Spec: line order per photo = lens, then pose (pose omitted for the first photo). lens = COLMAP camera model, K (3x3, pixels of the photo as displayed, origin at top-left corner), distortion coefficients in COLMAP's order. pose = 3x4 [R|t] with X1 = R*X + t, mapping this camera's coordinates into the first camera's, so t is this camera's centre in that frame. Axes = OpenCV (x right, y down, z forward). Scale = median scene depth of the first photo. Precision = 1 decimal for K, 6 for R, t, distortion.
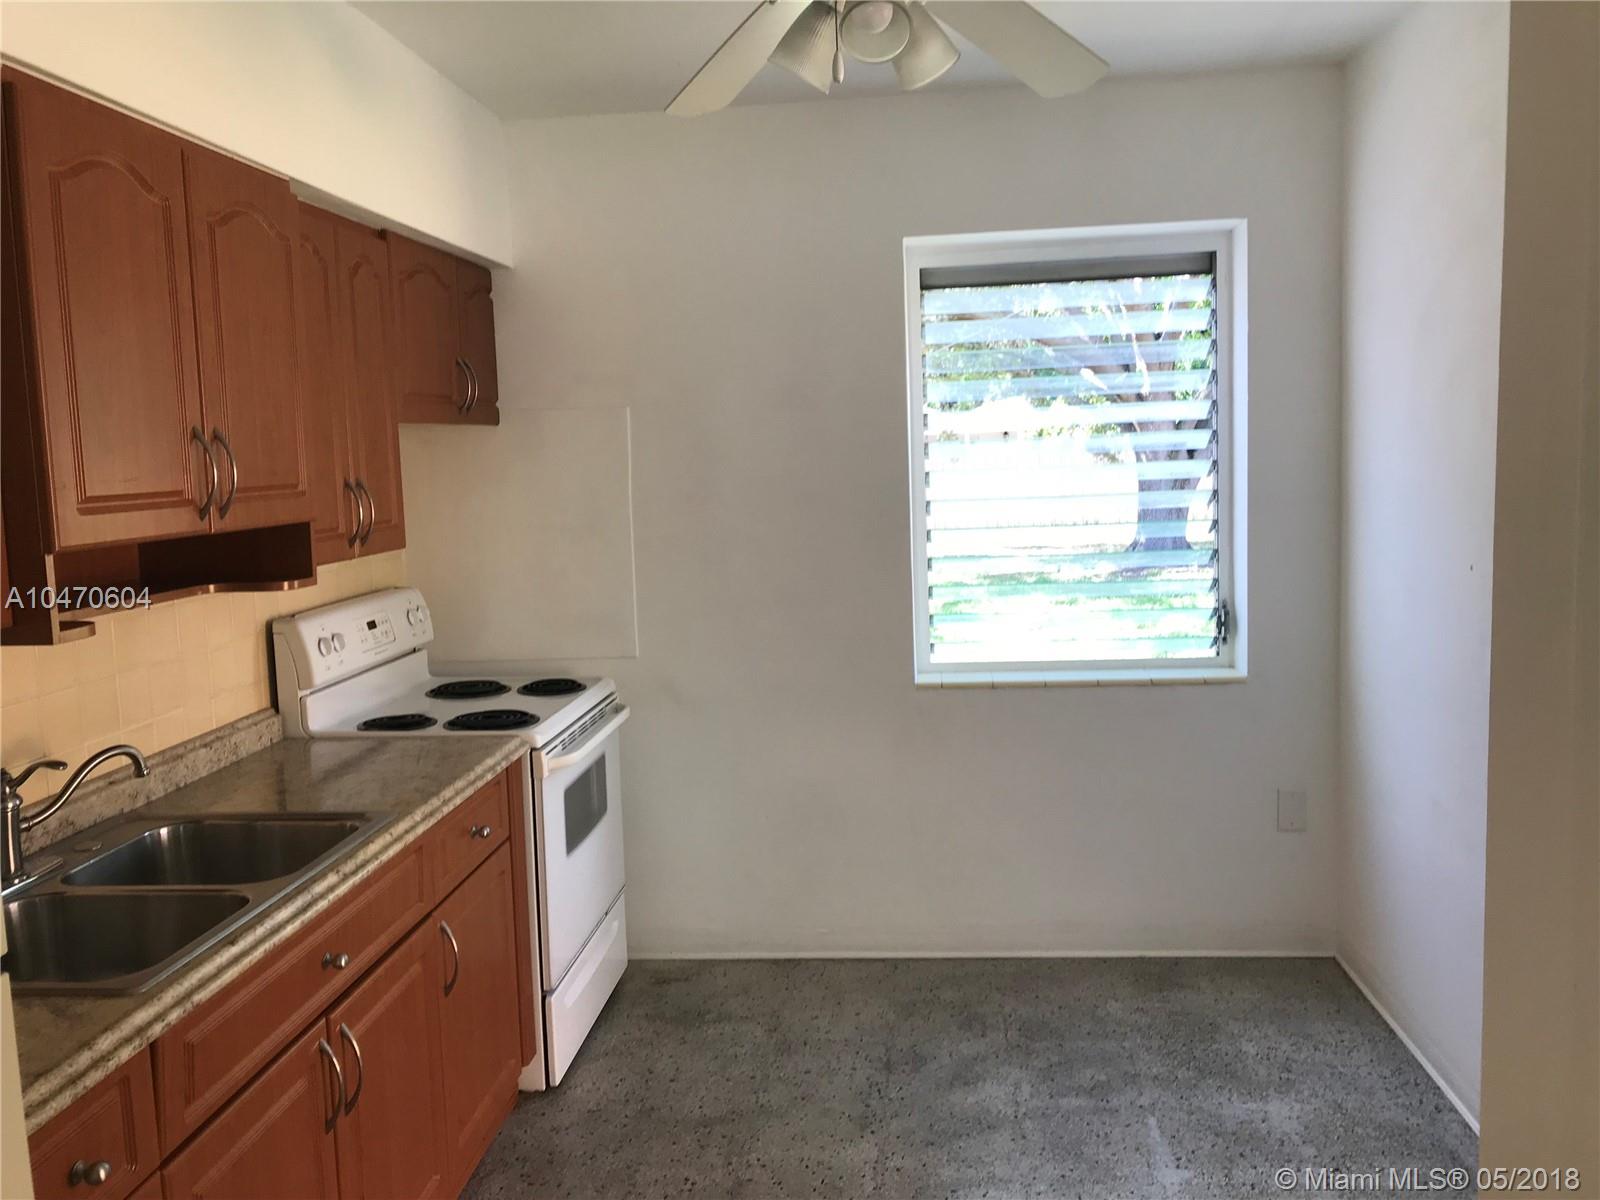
lens RADIAL K [[1361.4, 0, 767.9], [0, 1361.4, 551.0], [0, 0, 1]] dist [0.001712, 0.018176]
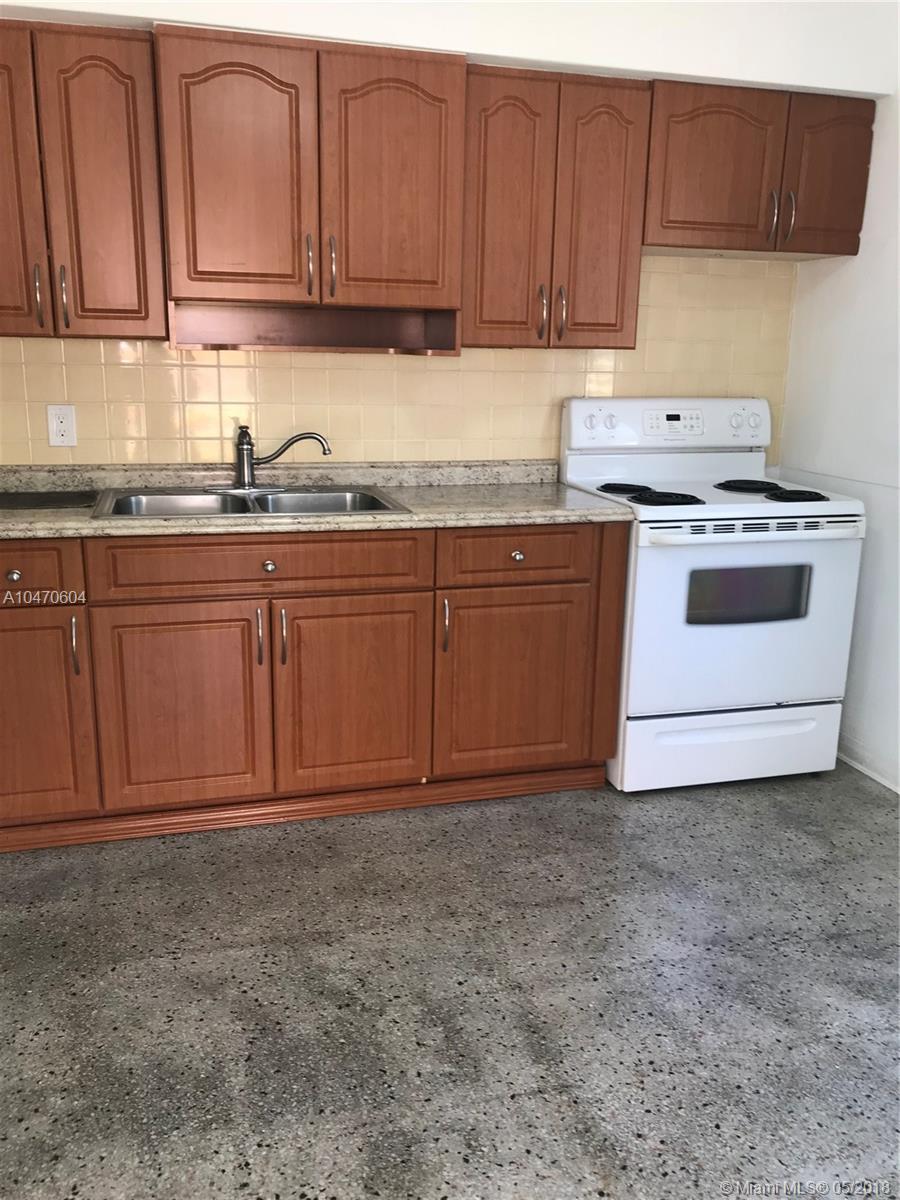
lens RADIAL K [[984.3, 0, 433.1], [0, 984.3, 573.5], [0, 0, 1]] dist [0.060903, -0.092023]
pose [[0.359243, 0.243795, -0.900837, 0.565391], [-0.106129, 0.969686, 0.220105, 0.017223], [0.927190, 0.016534, 0.374227, 0.506311]]
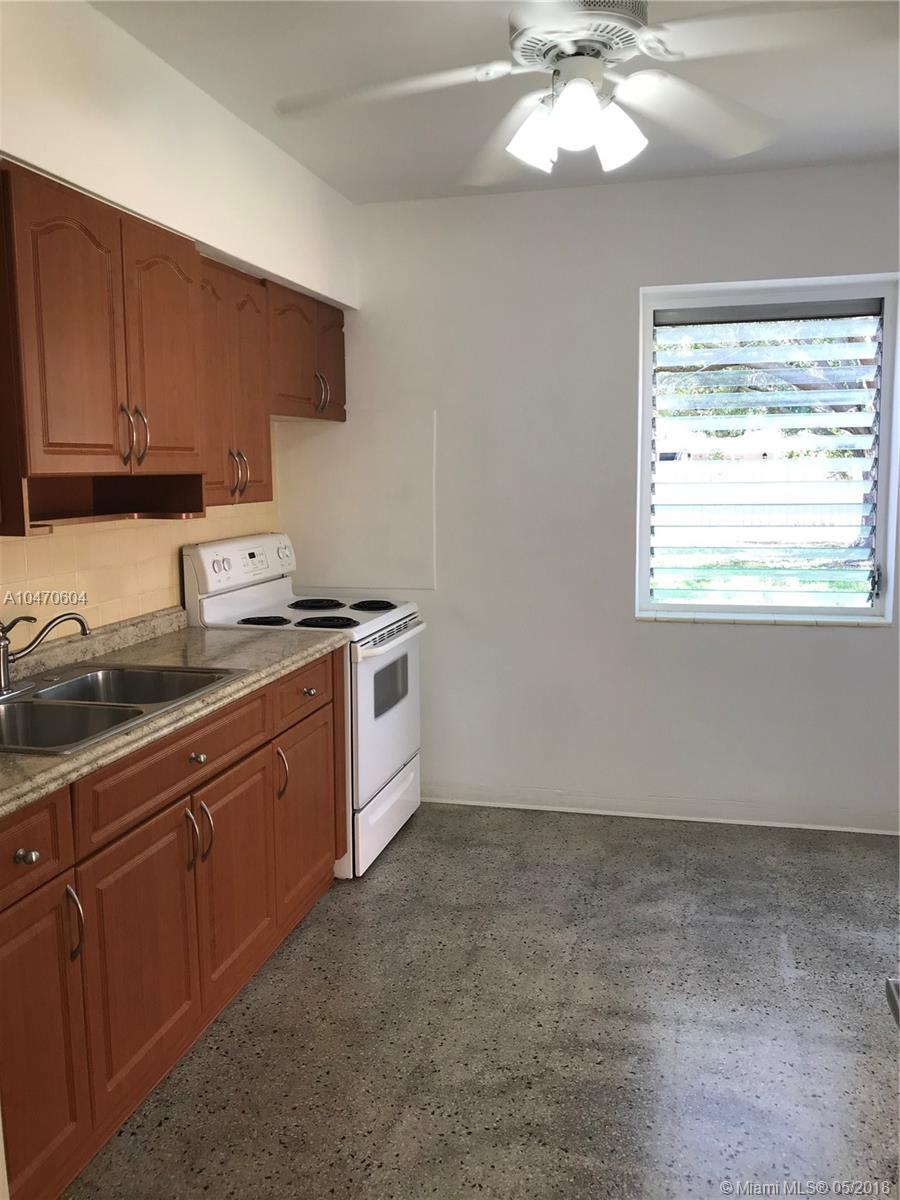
lens RADIAL K [[1017.2, 0, 427.8], [0, 1017.2, 561.7], [0, 0, 1]] dist [0.035658, -0.016027]
pose [[0.988231, 0.040881, -0.147404, 0.062974], [-0.037725, 0.998997, 0.024140, 0.031830], [0.148243, -0.018296, 0.988782, -0.052509]]
